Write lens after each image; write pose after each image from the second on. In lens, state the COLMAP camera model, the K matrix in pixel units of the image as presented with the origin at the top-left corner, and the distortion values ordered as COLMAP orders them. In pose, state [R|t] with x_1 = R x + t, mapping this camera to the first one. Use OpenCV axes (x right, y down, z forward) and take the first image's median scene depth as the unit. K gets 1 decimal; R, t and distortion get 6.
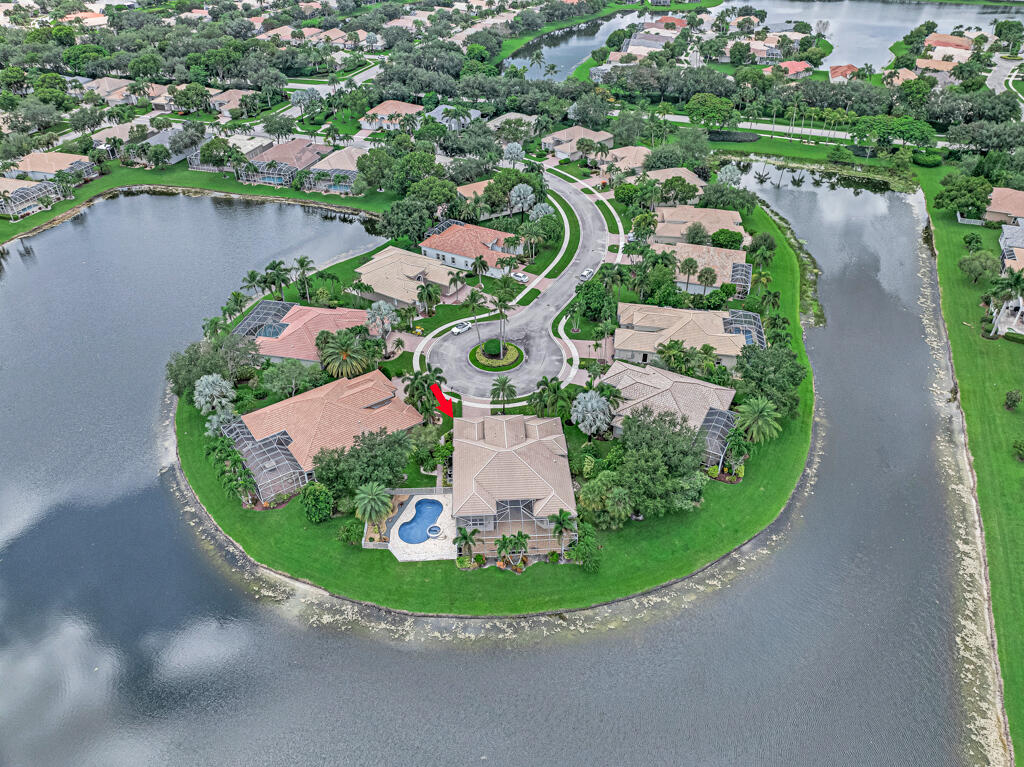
lens RADIAL K [[721.0, 0, 512.0], [0, 721.0, 383.5], [0, 0, 1]] dist [-0.030070, -0.000264]
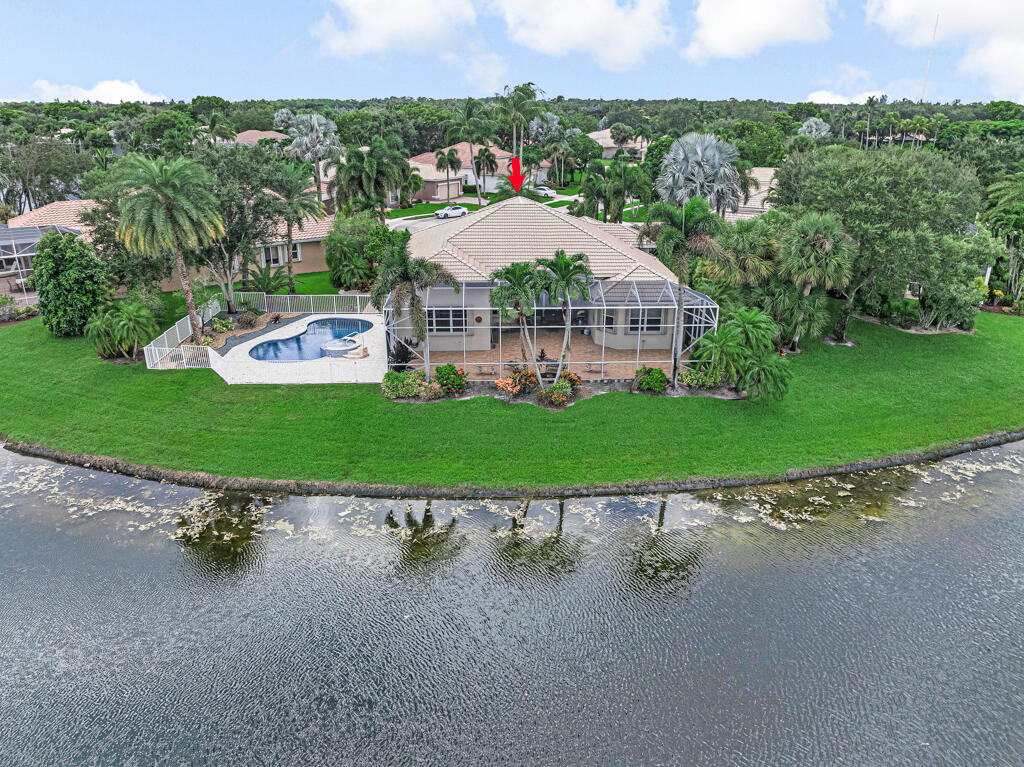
lens RADIAL K [[733.4, 0, 514.0], [0, 733.4, 364.5], [0, 0, 1]] dist [-0.036237, 0.000275]
pose [[0.999822, 0.010094, -0.015917, -0.006332], [-0.014240, 0.957815, -0.287033, 0.350482], [0.012348, 0.287209, 0.957788, 0.660566]]
